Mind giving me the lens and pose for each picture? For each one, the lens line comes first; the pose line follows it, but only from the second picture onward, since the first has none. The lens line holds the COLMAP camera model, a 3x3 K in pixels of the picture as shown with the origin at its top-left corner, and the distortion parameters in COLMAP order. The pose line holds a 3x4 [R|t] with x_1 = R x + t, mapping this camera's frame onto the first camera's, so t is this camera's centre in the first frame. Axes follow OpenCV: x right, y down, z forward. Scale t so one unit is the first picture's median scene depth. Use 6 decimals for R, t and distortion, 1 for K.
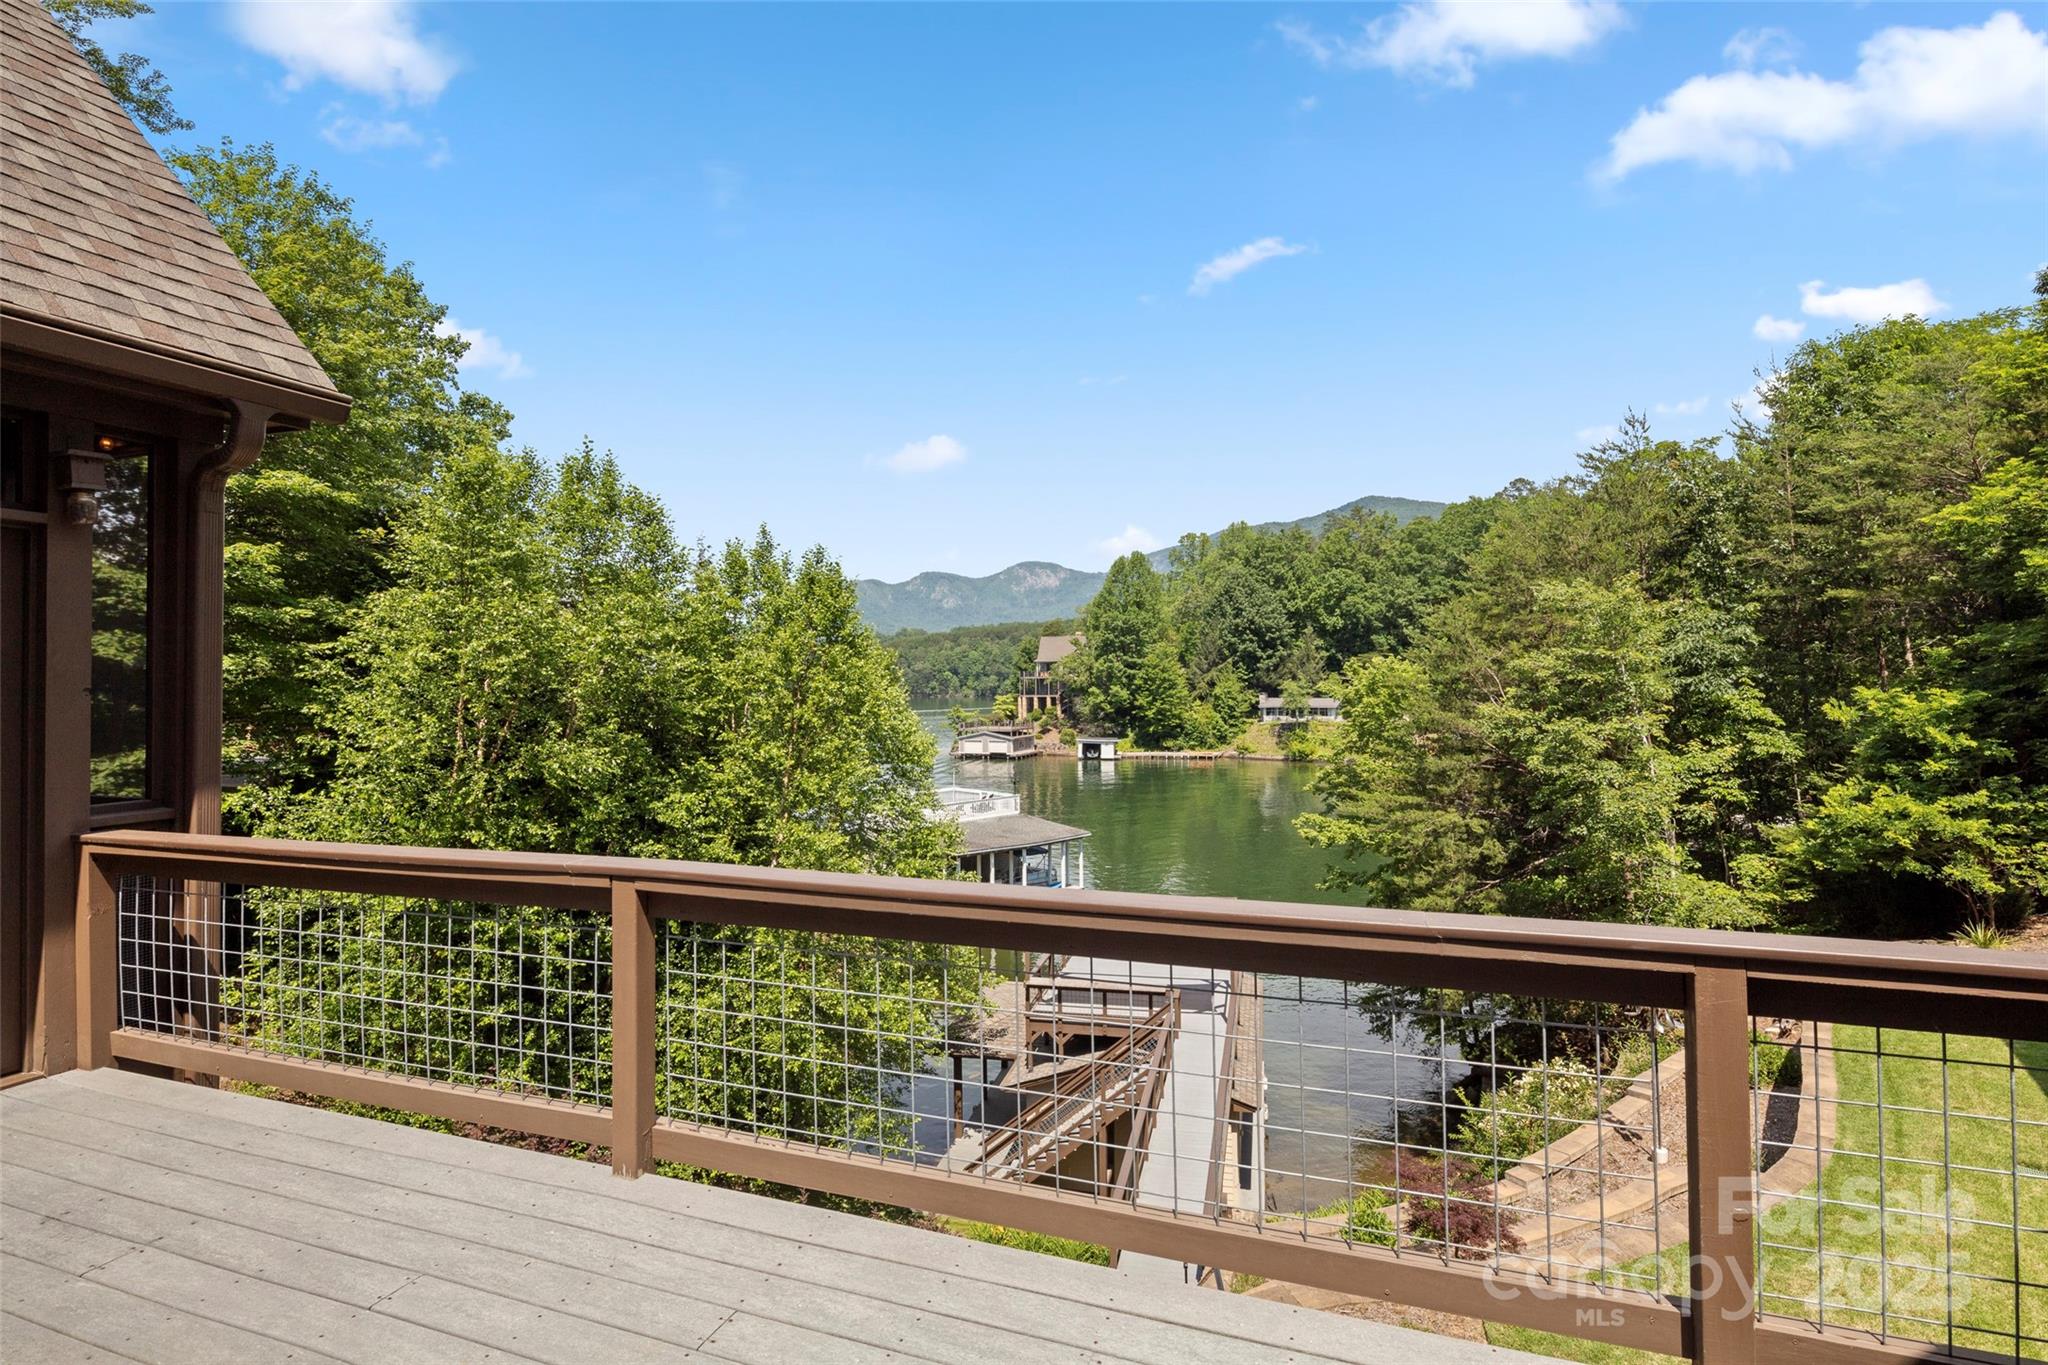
lens RADIAL K [[995.4, 0, 1039.6], [0, 995.4, 664.1], [0, 0, 1]] dist [0.000789, -0.000411]
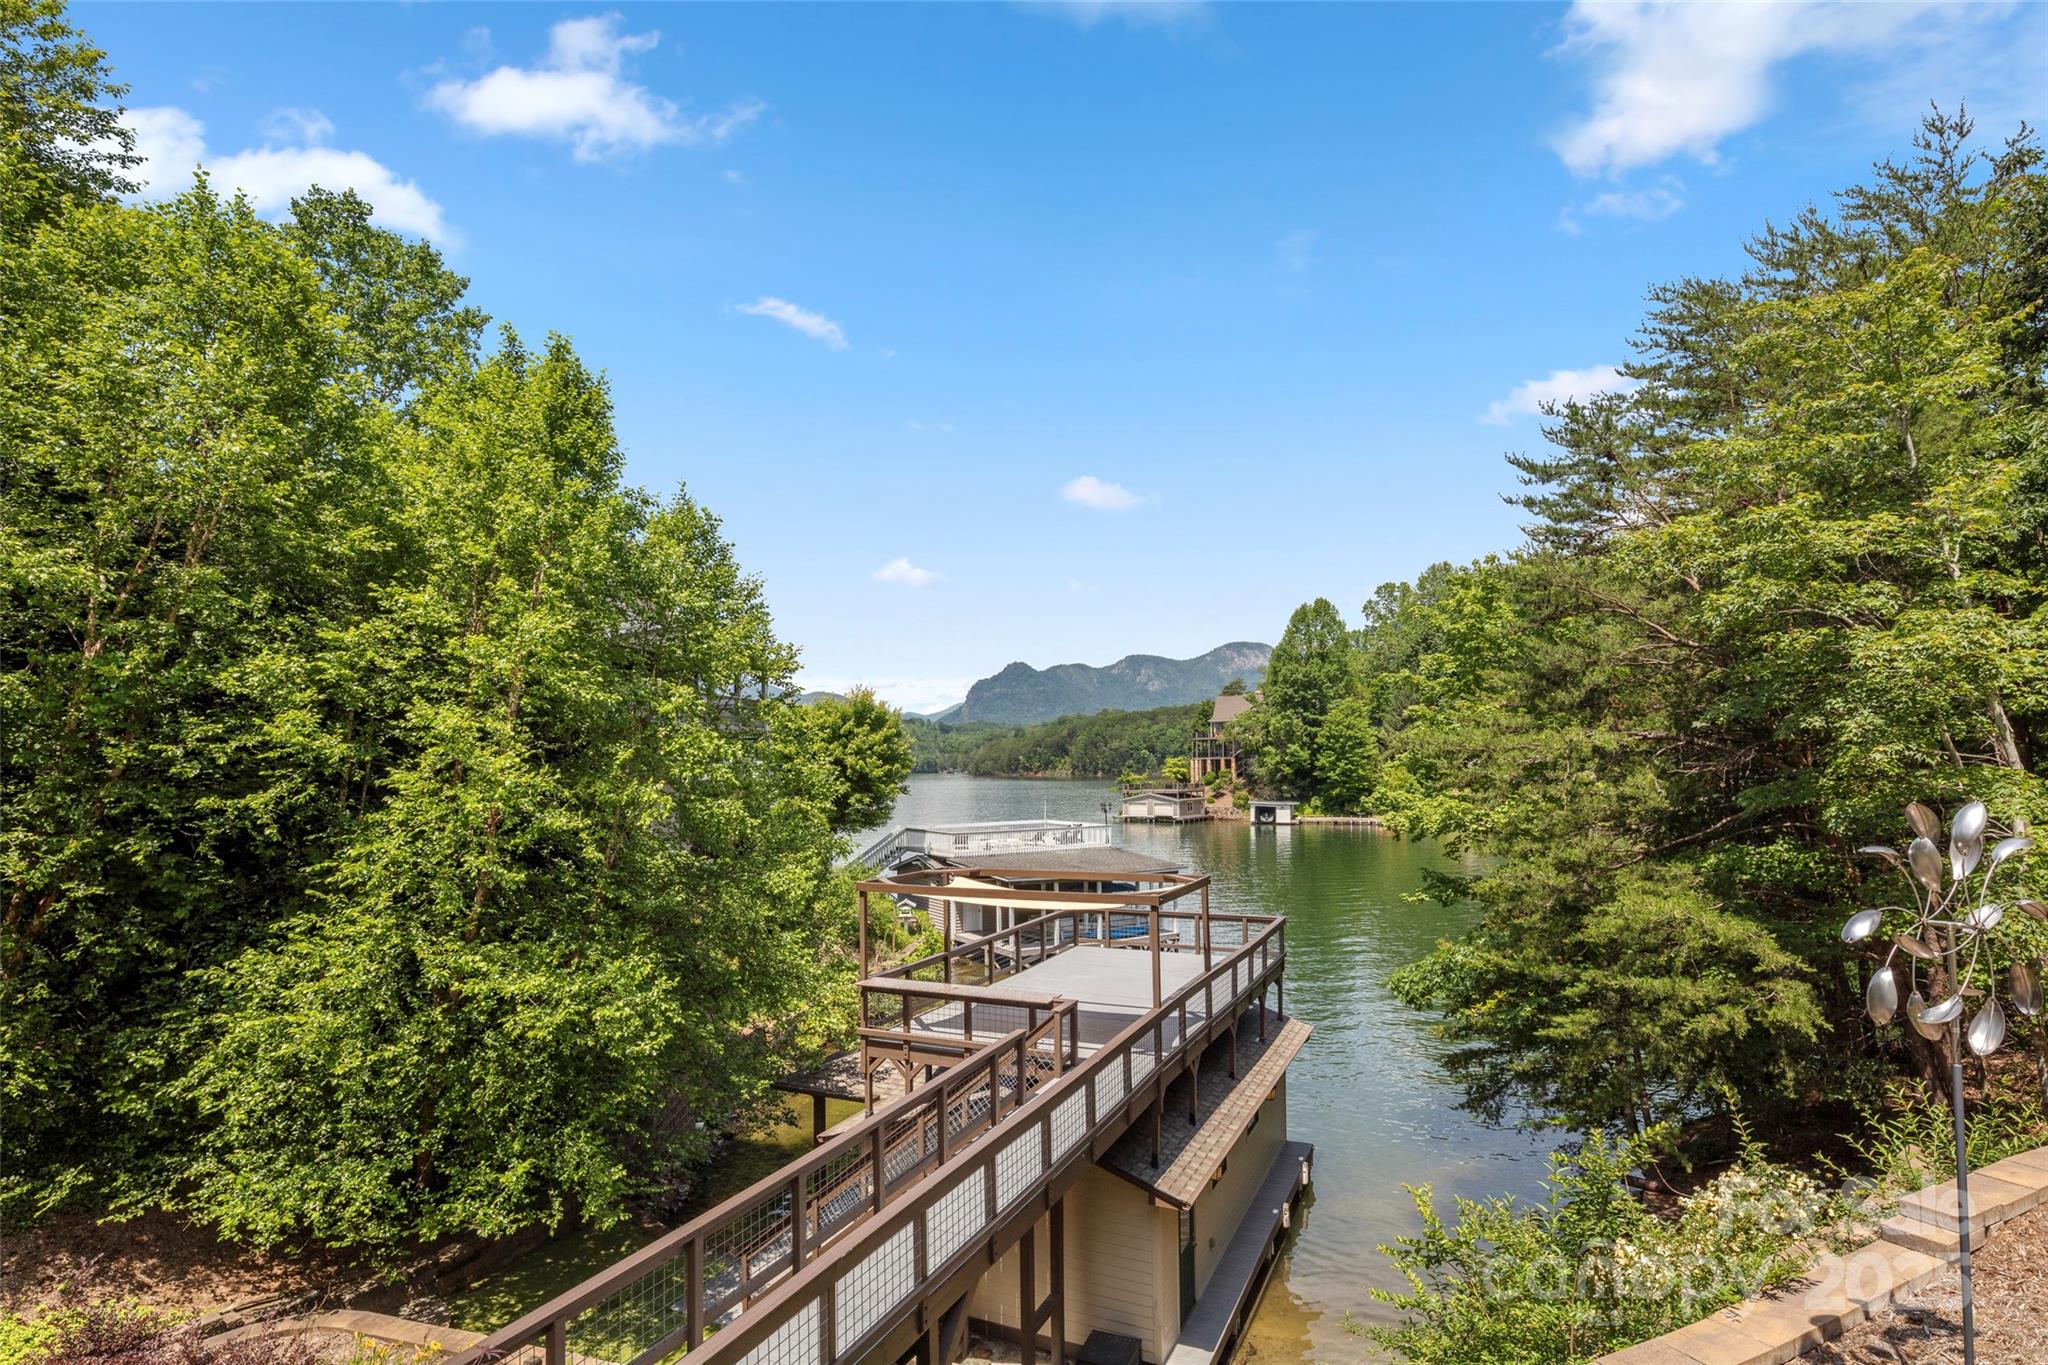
lens RADIAL K [[989.4, 0, 1041.6], [0, 989.4, 752.5], [0, 0, 1]] dist [0.000417, -0.000395]
pose [[0.977564, -0.001777, -0.210632, 0.227692], [0.001877, 0.999998, 0.000277, 0.156579], [0.210631, -0.000666, 0.977565, 0.359846]]
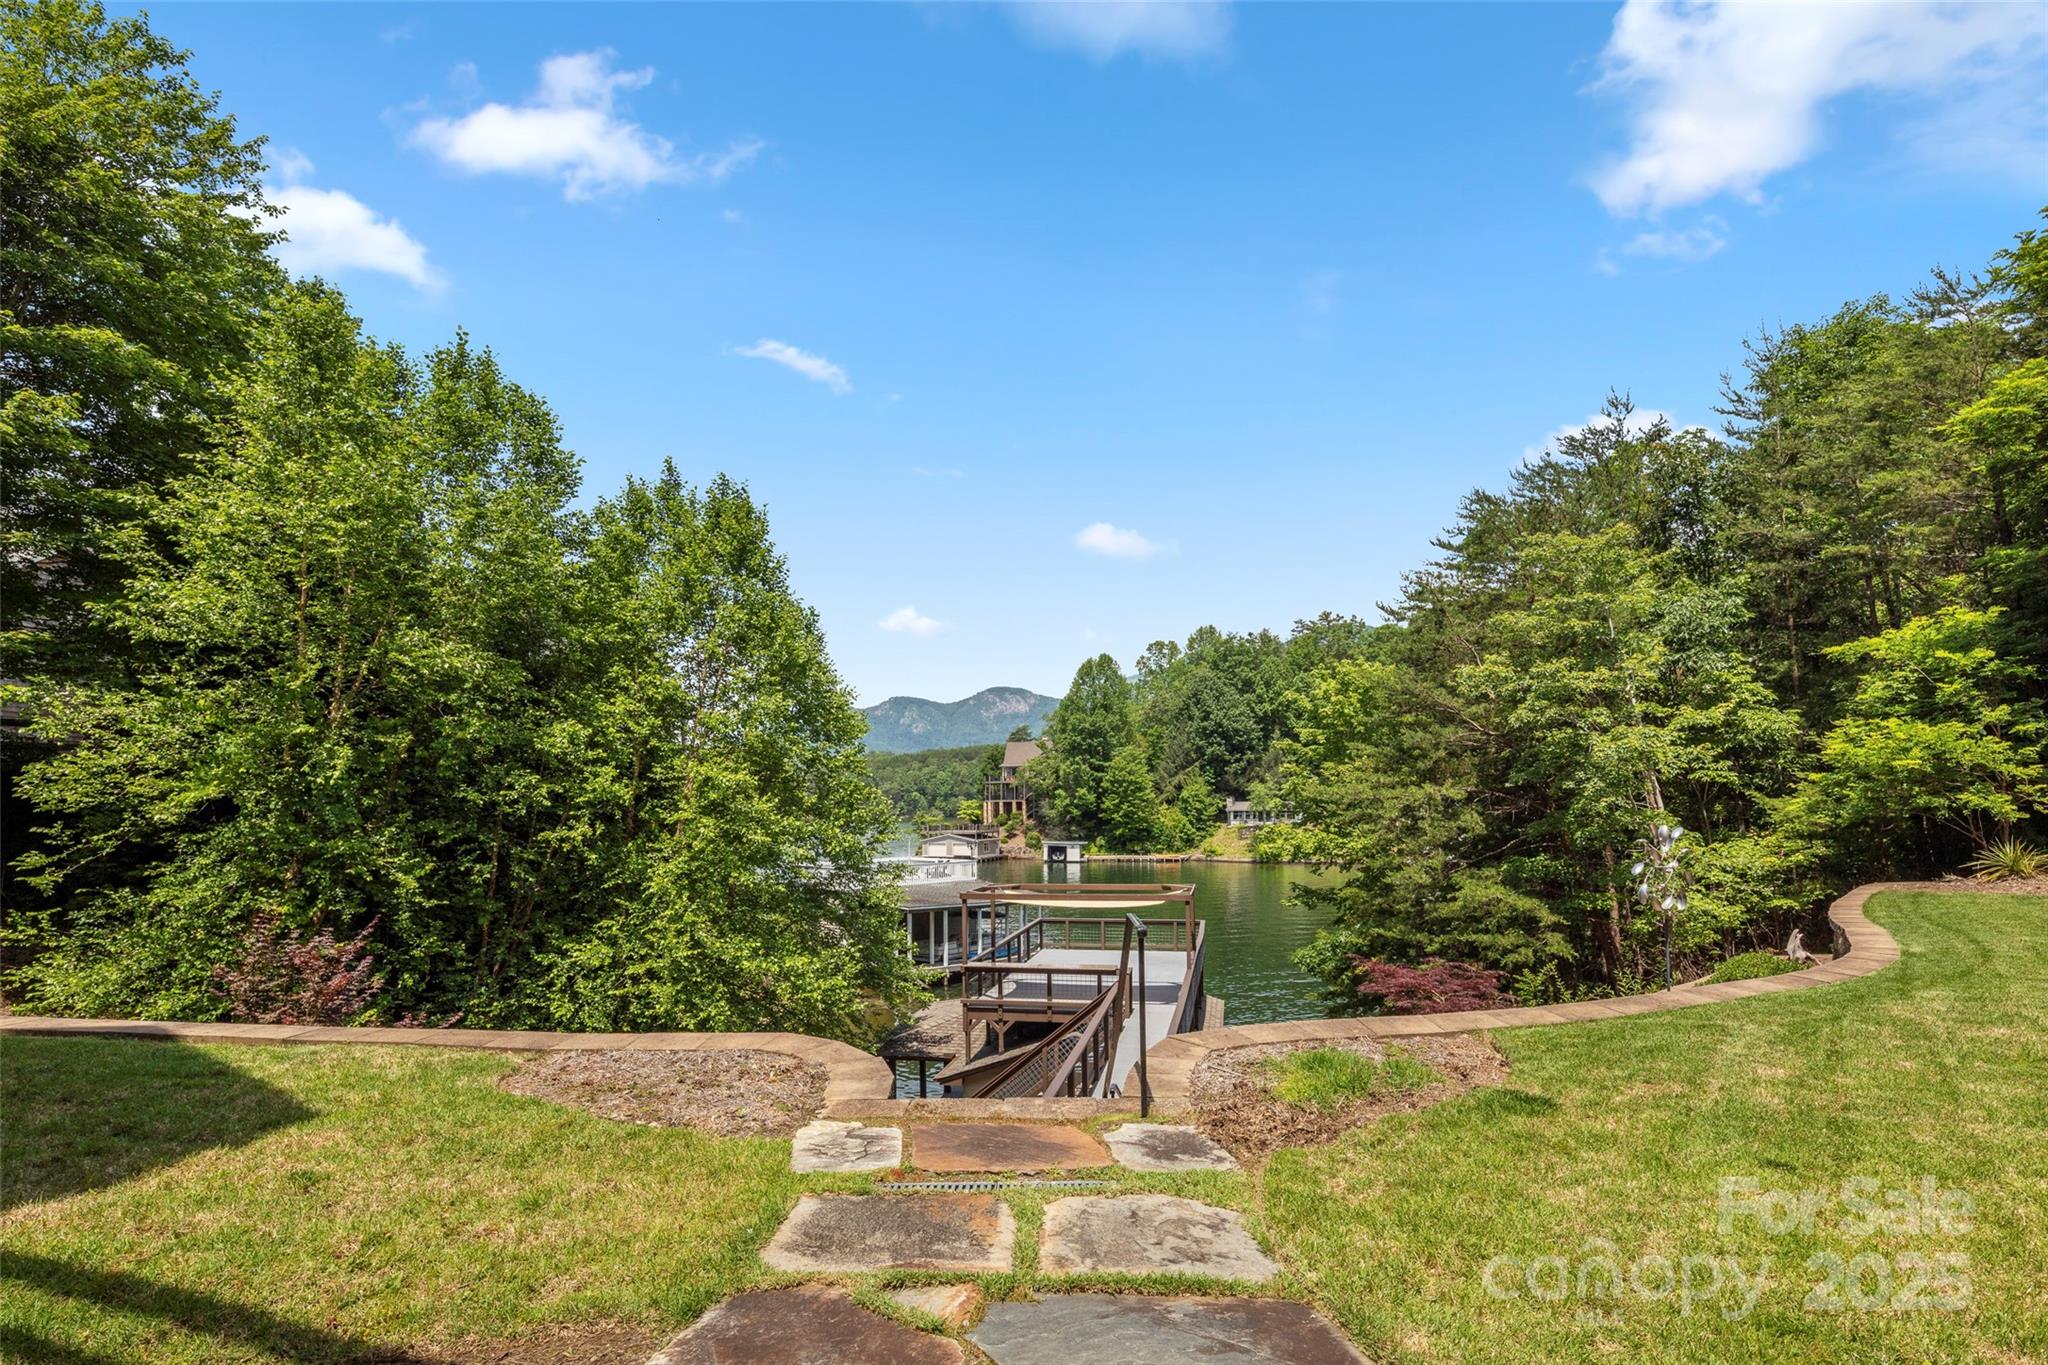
lens RADIAL K [[994.3, 0, 1038.8], [0, 994.3, 797.8], [0, 0, 1]] dist [-0.001014, -0.000906]
pose [[0.999575, 0.003351, 0.028973, 0.027018], [-0.003455, 0.999988, 0.003530, 0.153003], [-0.028961, -0.003629, 0.999574, 0.085985]]
